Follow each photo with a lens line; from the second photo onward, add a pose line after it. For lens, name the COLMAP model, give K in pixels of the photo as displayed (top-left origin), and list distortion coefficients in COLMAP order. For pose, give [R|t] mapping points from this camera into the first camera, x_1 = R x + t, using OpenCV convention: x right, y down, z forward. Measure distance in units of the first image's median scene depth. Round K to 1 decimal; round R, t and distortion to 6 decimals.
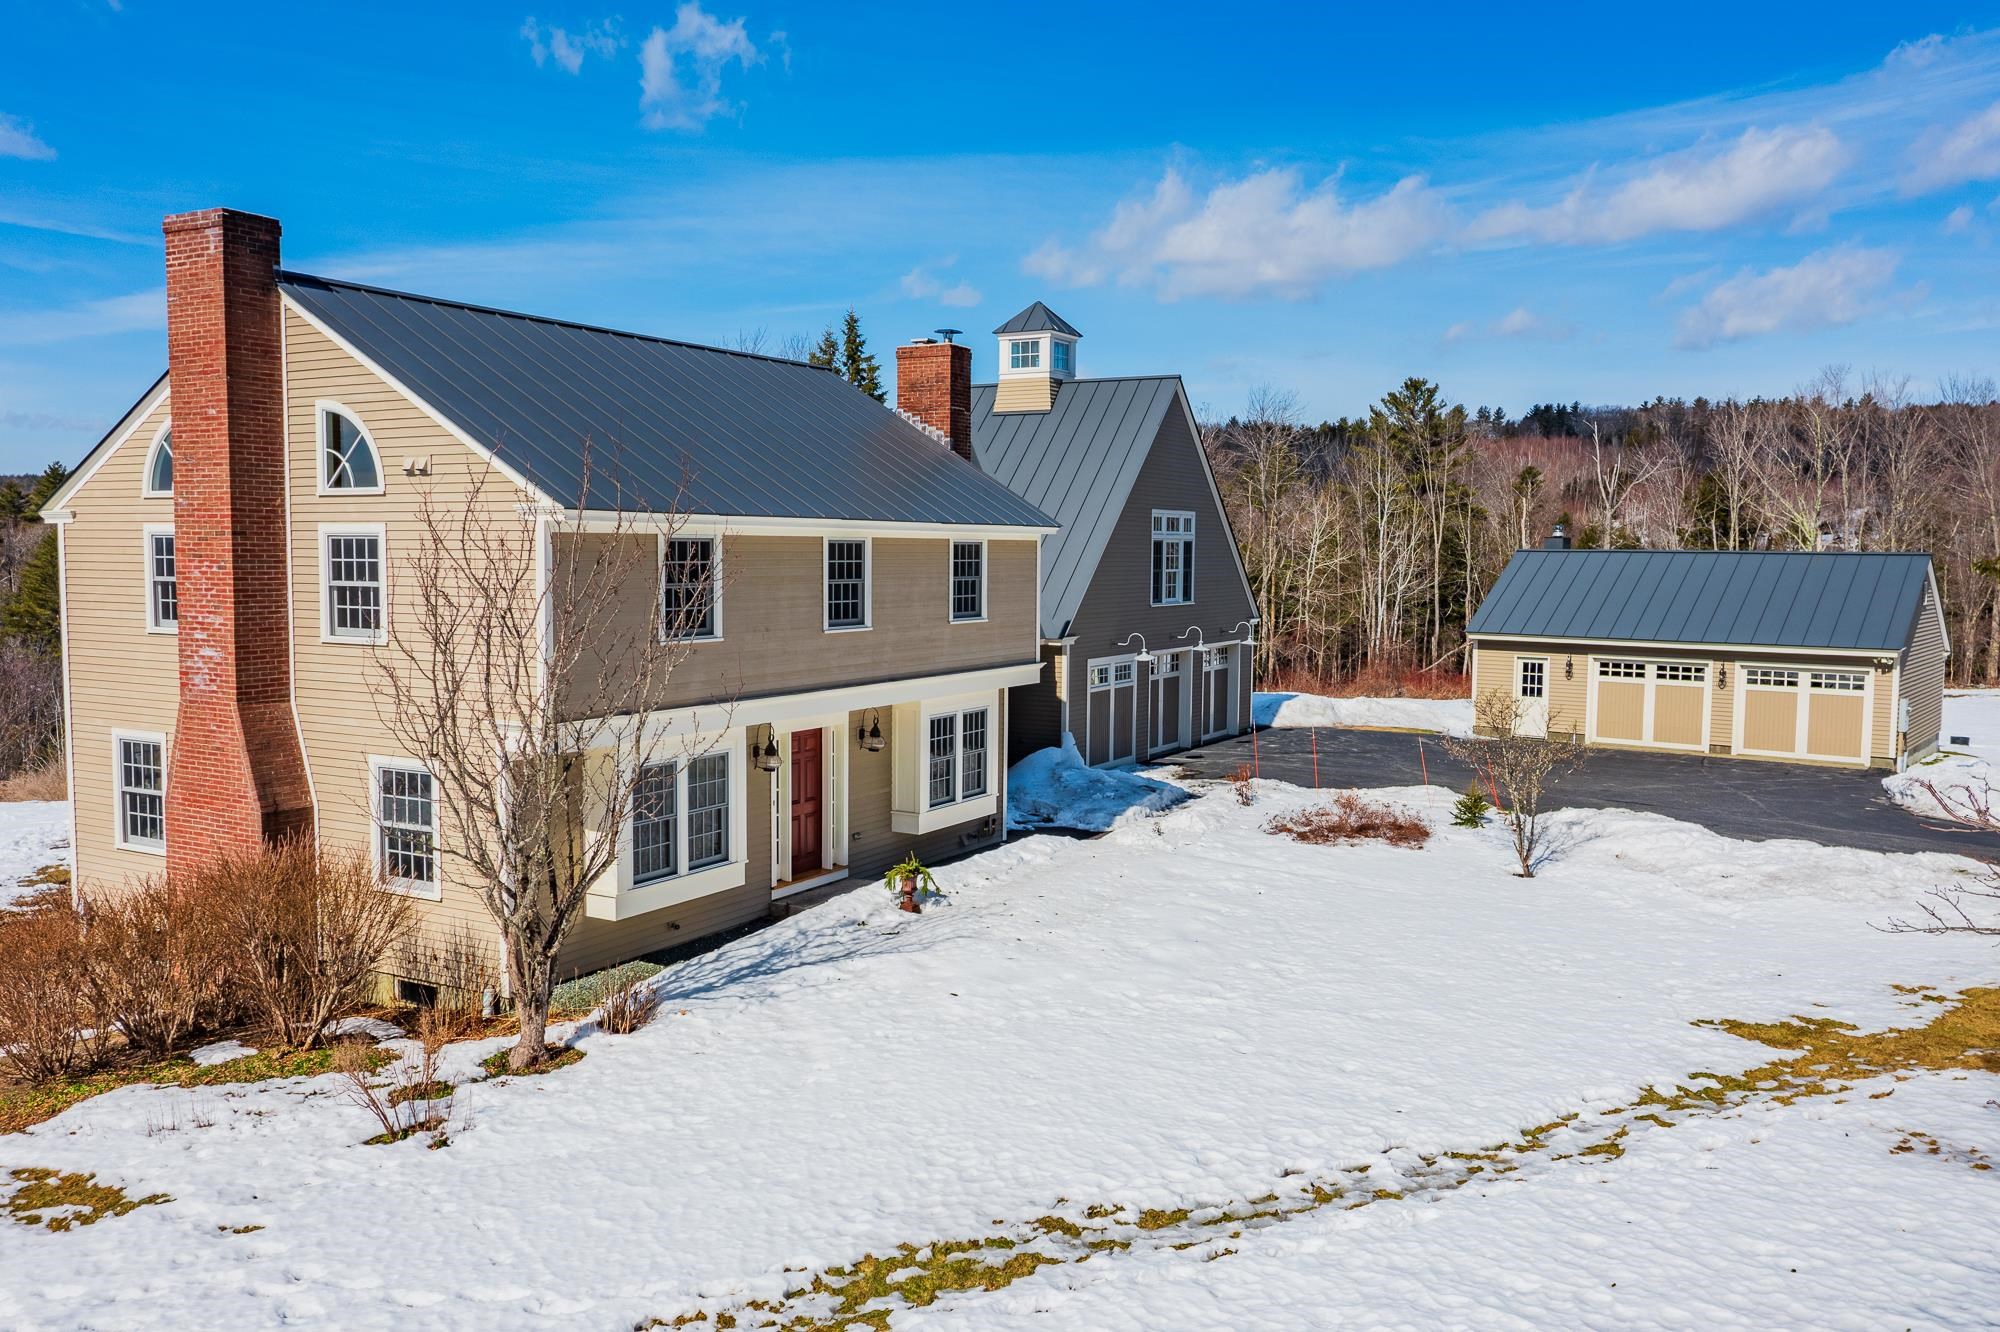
lens RADIAL K [[1612.4, 0, 996.0], [0, 1612.4, 673.1], [0, 0, 1]] dist [-0.004654, 0.002072]
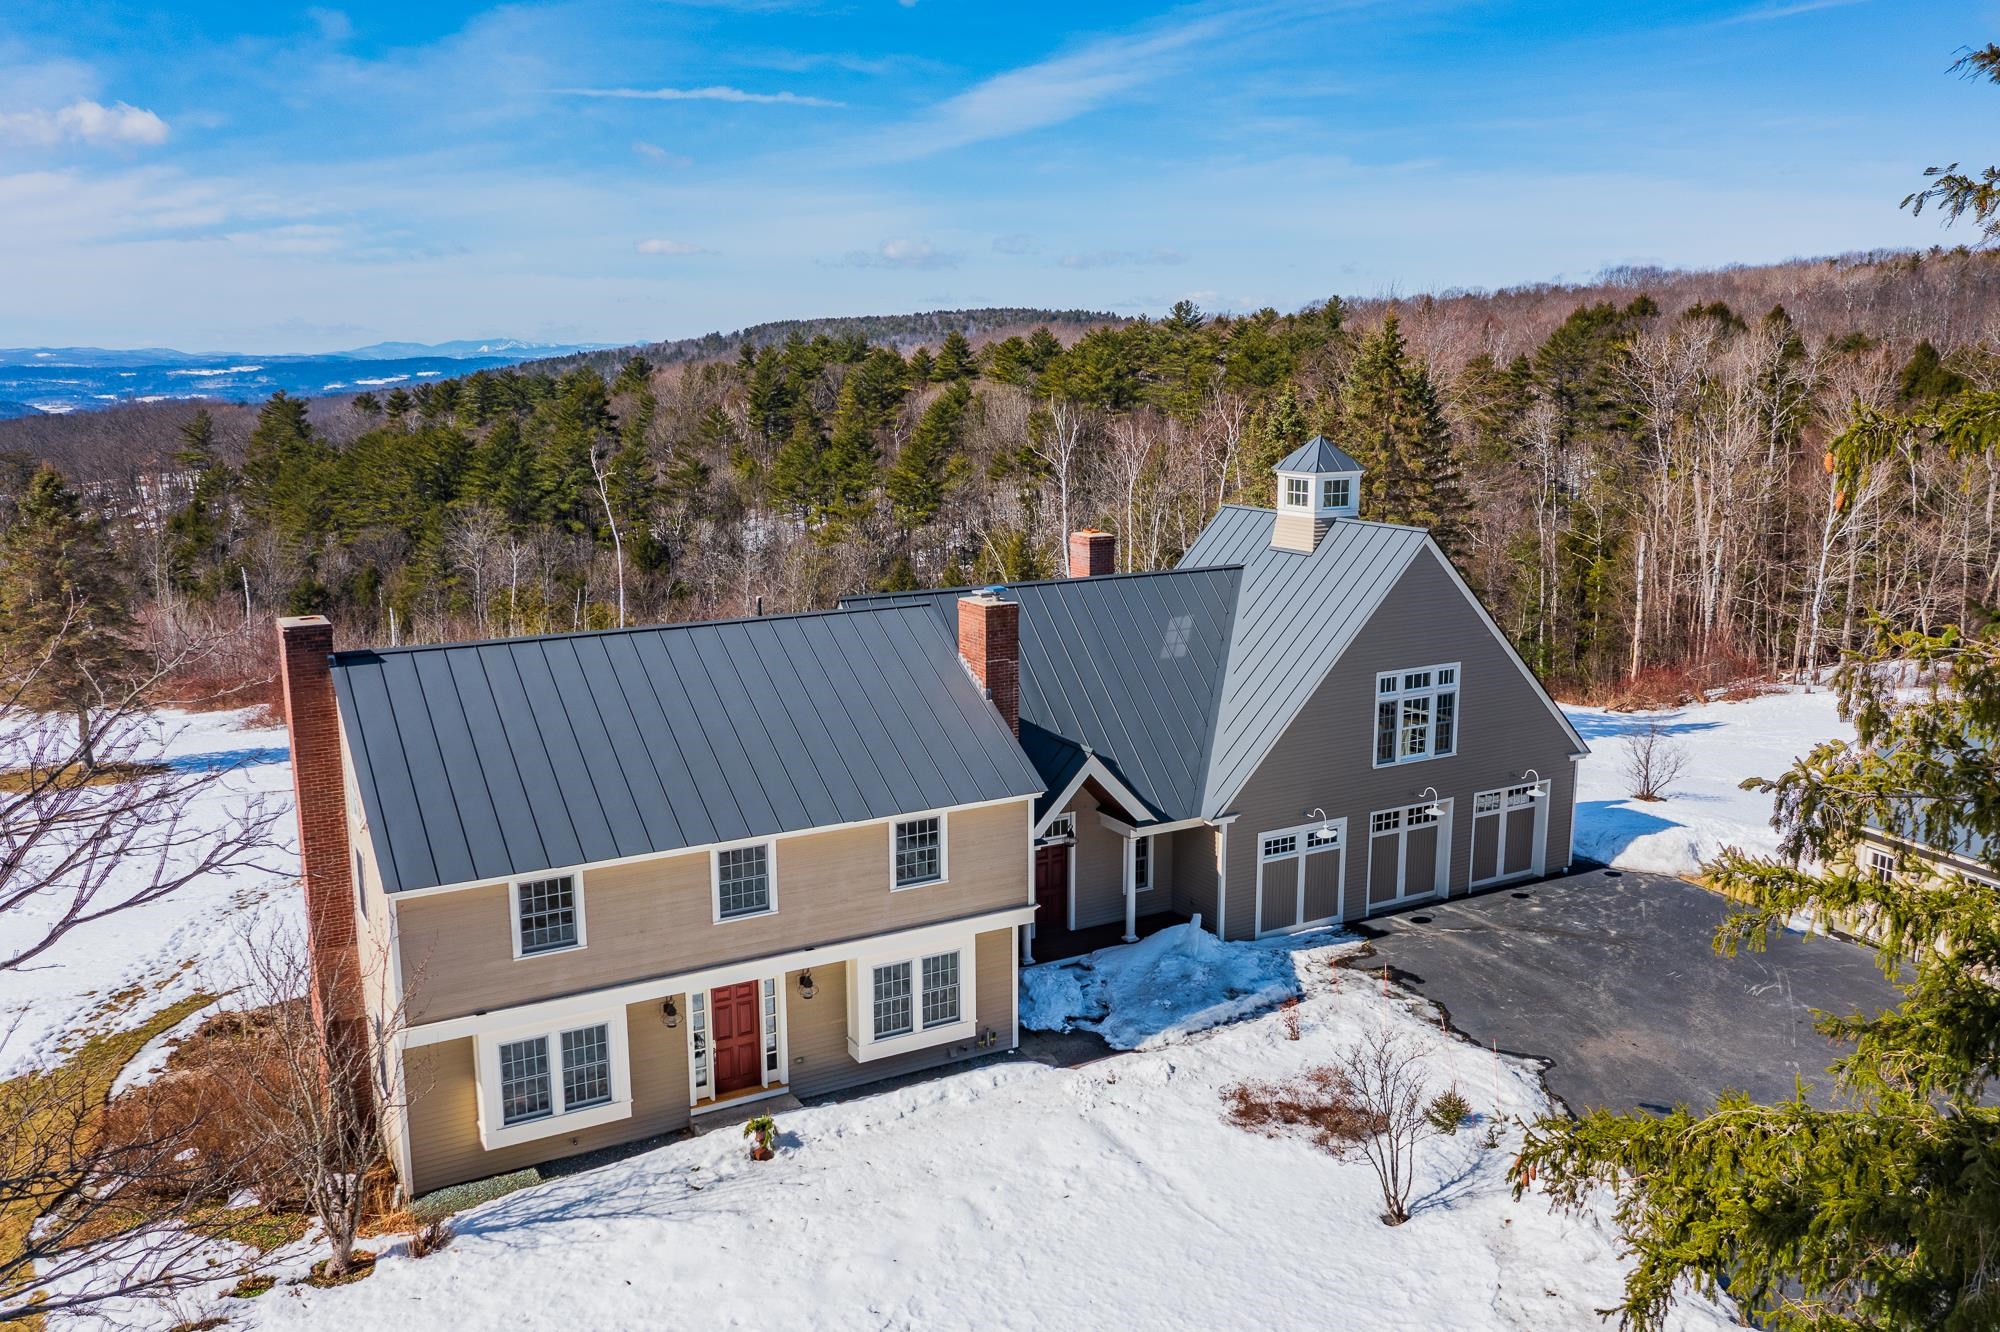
lens RADIAL K [[1612.4, 0, 996.0], [0, 1612.4, 673.1], [0, 0, 1]] dist [-0.004654, 0.002072]
pose [[0.857417, 0.093207, -0.506112, 0.667656], [-0.032986, 0.991393, 0.126697, -0.368972], [0.513565, -0.091937, 0.853111, 0.068287]]
